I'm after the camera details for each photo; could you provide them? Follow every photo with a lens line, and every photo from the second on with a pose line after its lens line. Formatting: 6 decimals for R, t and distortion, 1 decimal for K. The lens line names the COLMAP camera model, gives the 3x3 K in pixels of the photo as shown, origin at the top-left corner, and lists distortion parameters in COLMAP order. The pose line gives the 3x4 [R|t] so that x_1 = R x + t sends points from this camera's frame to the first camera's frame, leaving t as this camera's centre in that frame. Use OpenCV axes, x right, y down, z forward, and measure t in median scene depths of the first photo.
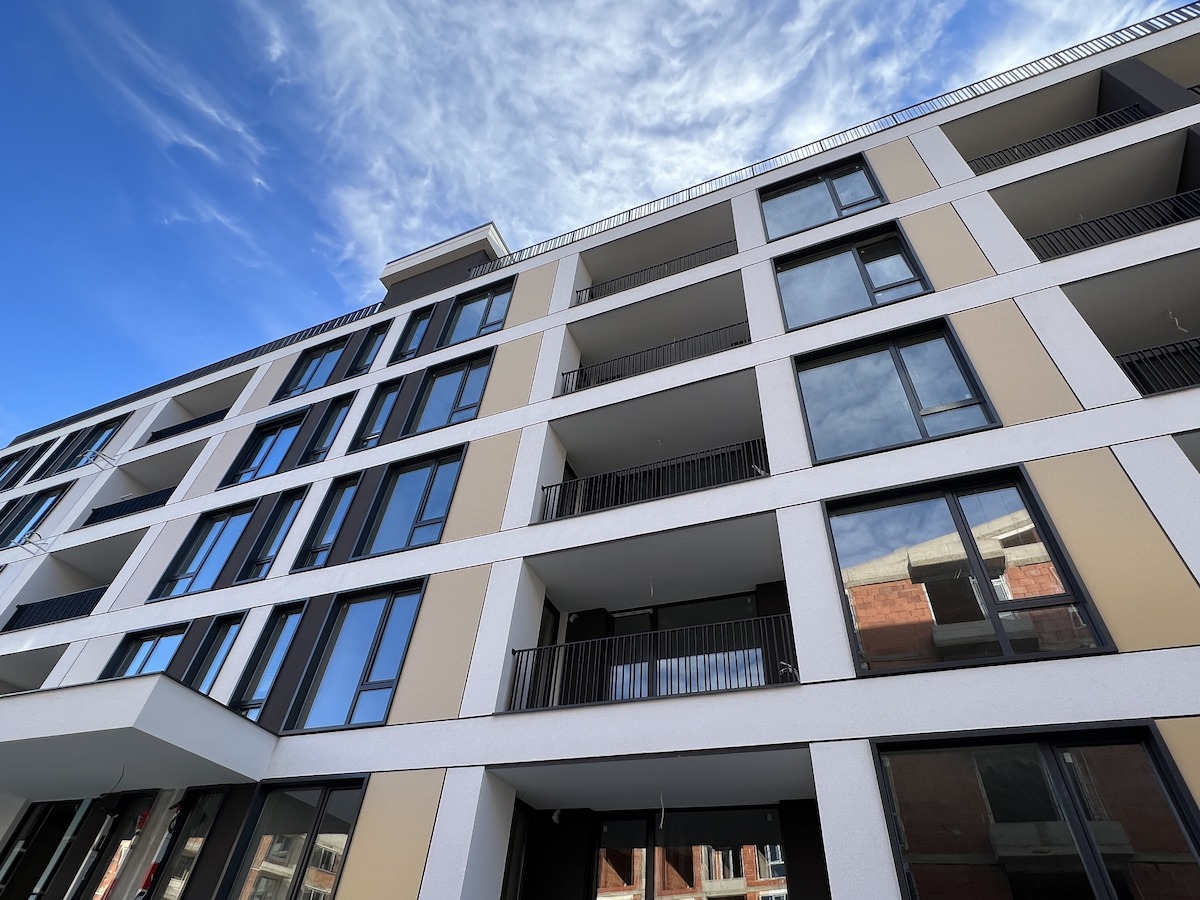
lens RADIAL K [[640.9, 0, 599.0], [0, 640.9, 449.6], [0, 0, 1]] dist [-0.005156, 0.000653]
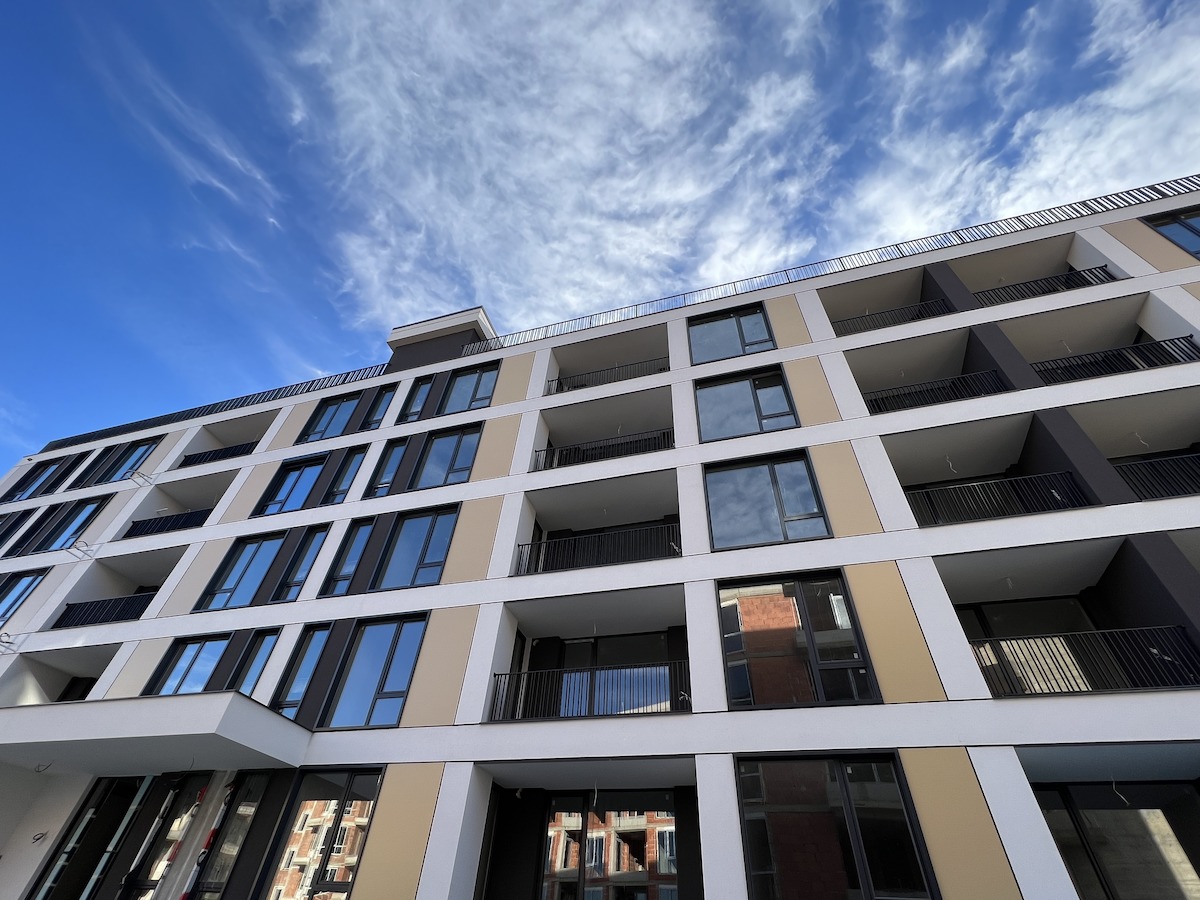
lens RADIAL K [[540.8, 0, 599.7], [0, 540.8, 445.5], [0, 0, 1]] dist [-0.008979, 0.001622]
pose [[0.993228, 0.059864, 0.099570, -0.040212], [-0.059427, 0.998206, -0.007354, -0.142515], [-0.099832, 0.001387, 0.995003, -0.146481]]
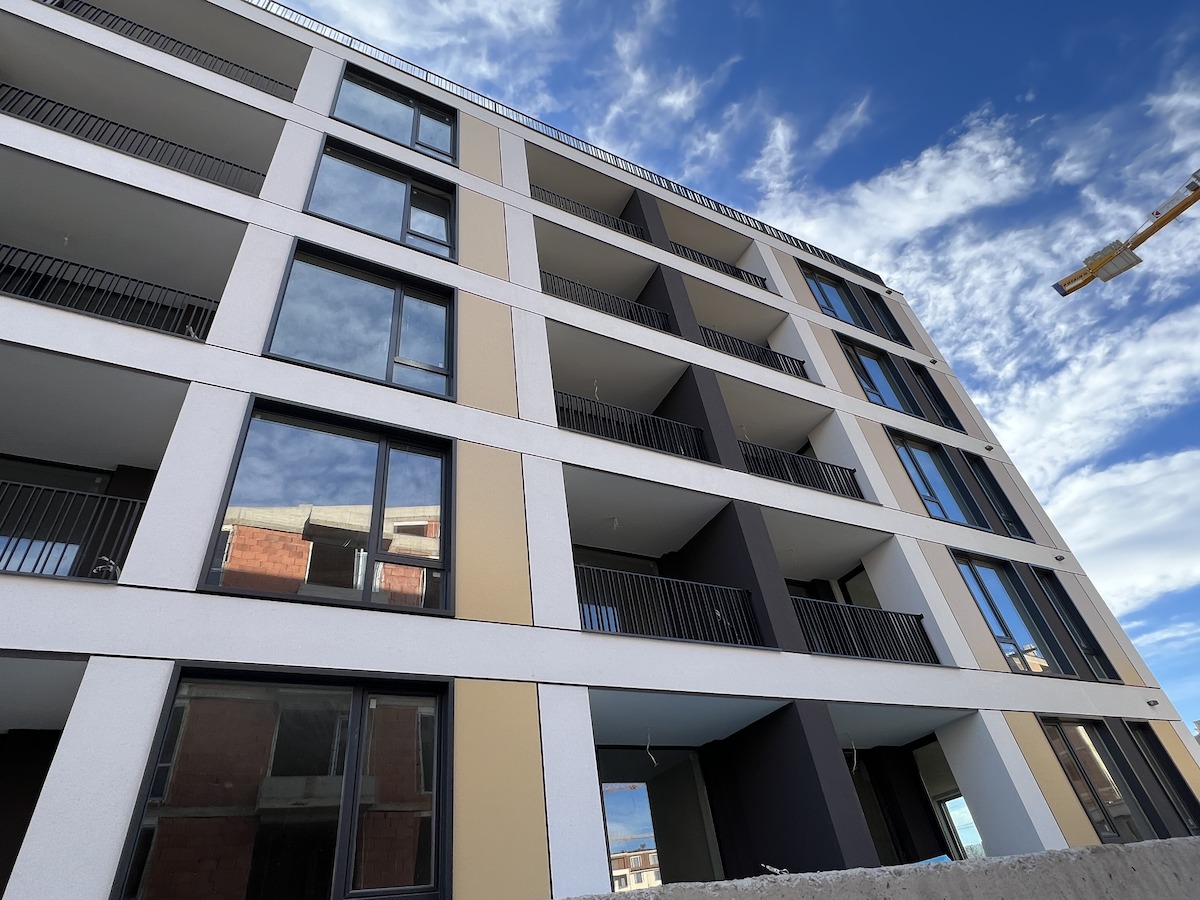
lens RADIAL K [[651.6, 0, 592.6], [0, 651.6, 449.8], [0, 0, 1]] dist [-0.005058, 0.000777]
pose [[0.614832, 0.366509, 0.698321, 0.036786], [-0.404952, 0.906528, -0.119248, 0.047450], [-0.676754, -0.209469, 0.705781, 0.055246]]
